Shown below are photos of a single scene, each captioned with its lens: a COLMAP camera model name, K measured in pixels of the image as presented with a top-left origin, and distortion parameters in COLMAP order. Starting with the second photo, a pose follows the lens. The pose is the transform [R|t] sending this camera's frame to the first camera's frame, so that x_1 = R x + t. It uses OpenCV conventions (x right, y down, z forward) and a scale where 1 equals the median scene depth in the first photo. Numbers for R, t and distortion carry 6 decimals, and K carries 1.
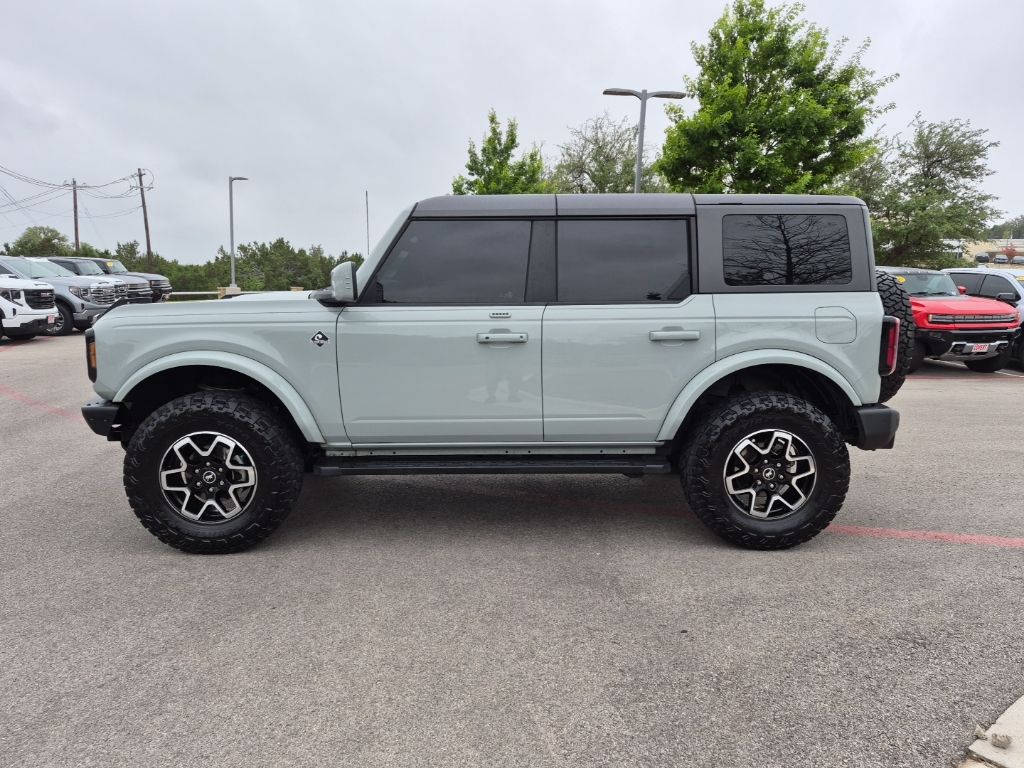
lens RADIAL K [[721.6, 0, 512.0], [0, 721.6, 384.0], [0, 0, 1]] dist [0.101659, -0.123584]
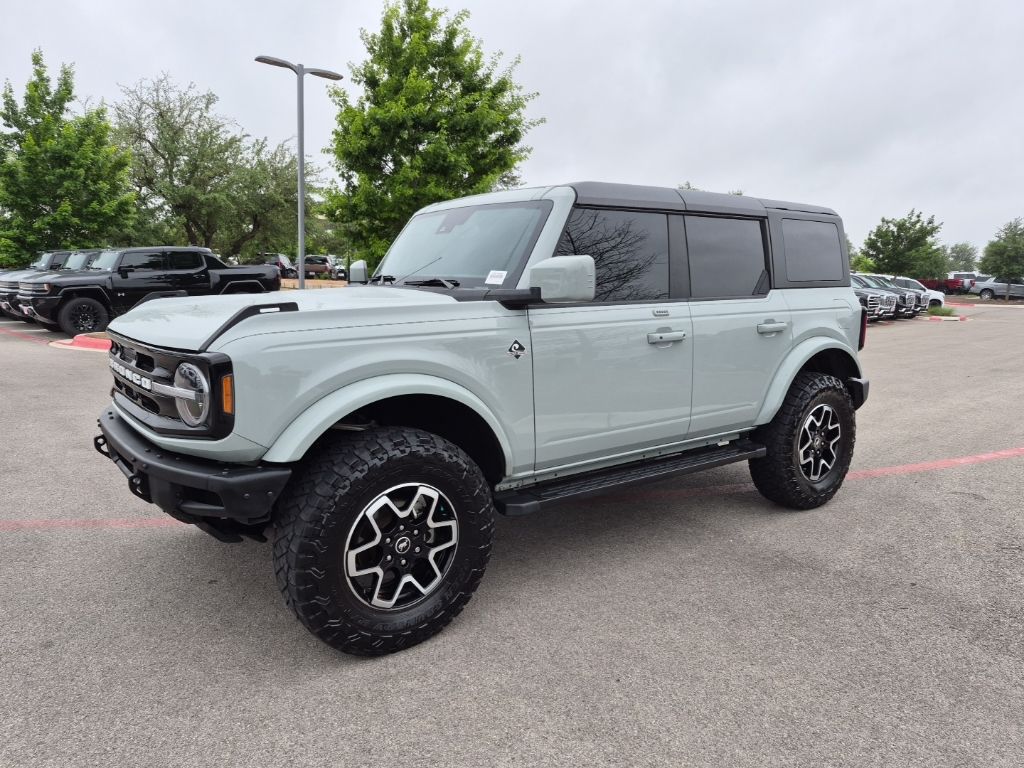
lens RADIAL K [[725.9, 0, 512.0], [0, 725.9, 384.0], [0, 0, 1]] dist [0.078066, -0.070800]
pose [[0.804046, -0.084119, 0.588586, -0.730615], [0.074040, 0.996401, 0.041260, -0.055365], [-0.589938, 0.010404, 0.807381, 0.336952]]
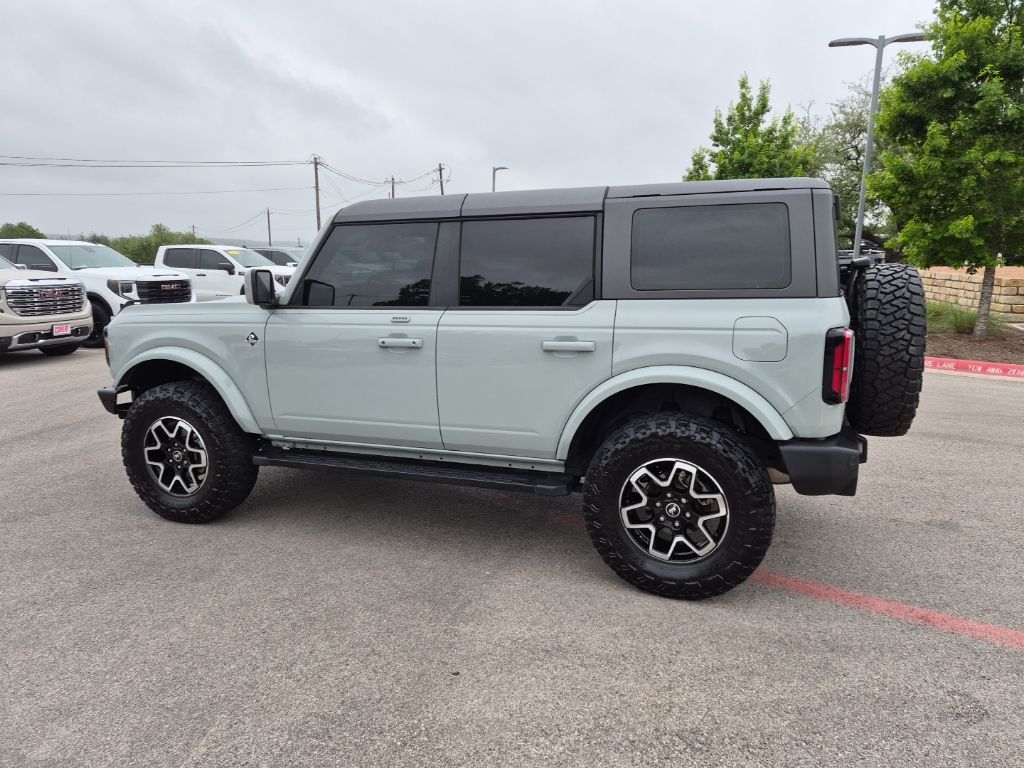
lens RADIAL K [[717.4, 0, 509.5], [0, 717.4, 374.6], [0, 0, 1]] dist [0.103840, -0.119794]
pose [[0.921165, 0.047090, -0.386312, 0.497166], [-0.038999, 0.998825, 0.028761, -0.053035], [0.387213, -0.011428, 0.921919, 0.143235]]
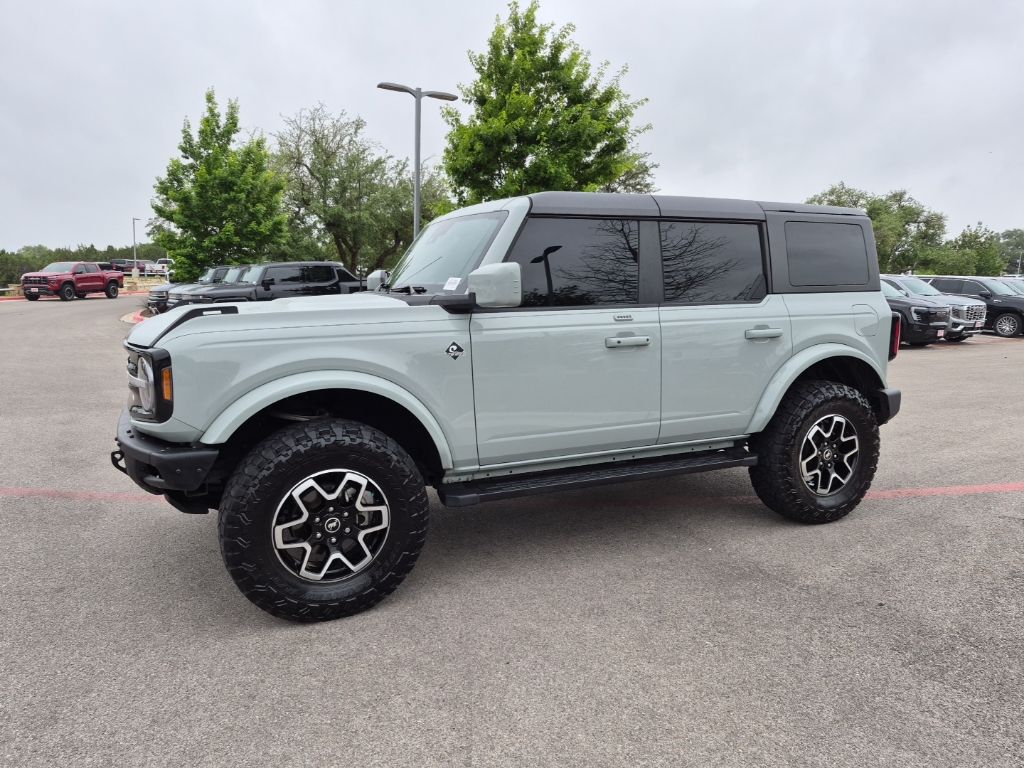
lens RADIAL K [[723.9, 0, 506.2], [0, 723.9, 387.3], [0, 0, 1]] dist [0.097293, -0.113930]
pose [[0.910370, -0.060949, 0.409281, -0.551450], [0.058355, 0.998118, 0.018838, -0.029628], [-0.409659, 0.006734, 0.912214, 0.175425]]
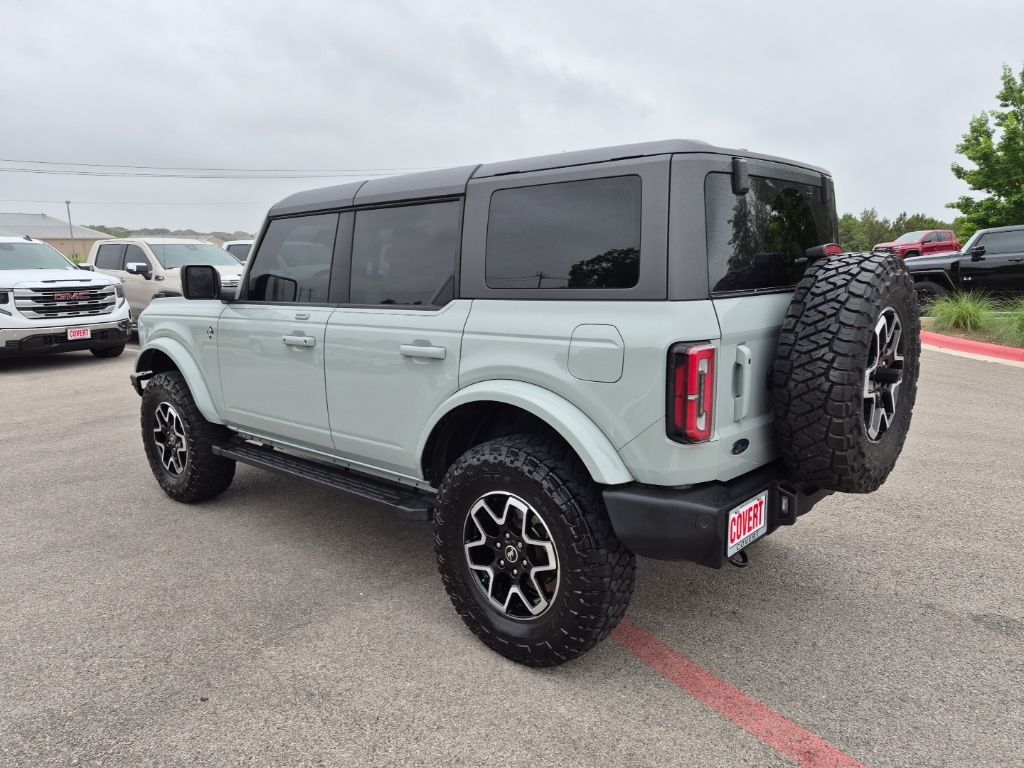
lens RADIAL K [[718.6, 0, 497.9], [0, 718.6, 386.7], [0, 0, 1]] dist [0.094873, -0.099690]
pose [[0.716104, 0.103051, -0.690344, 0.814593], [-0.071576, 0.994669, 0.074232, -0.090913], [0.694314, -0.003746, 0.719663, 0.485246]]
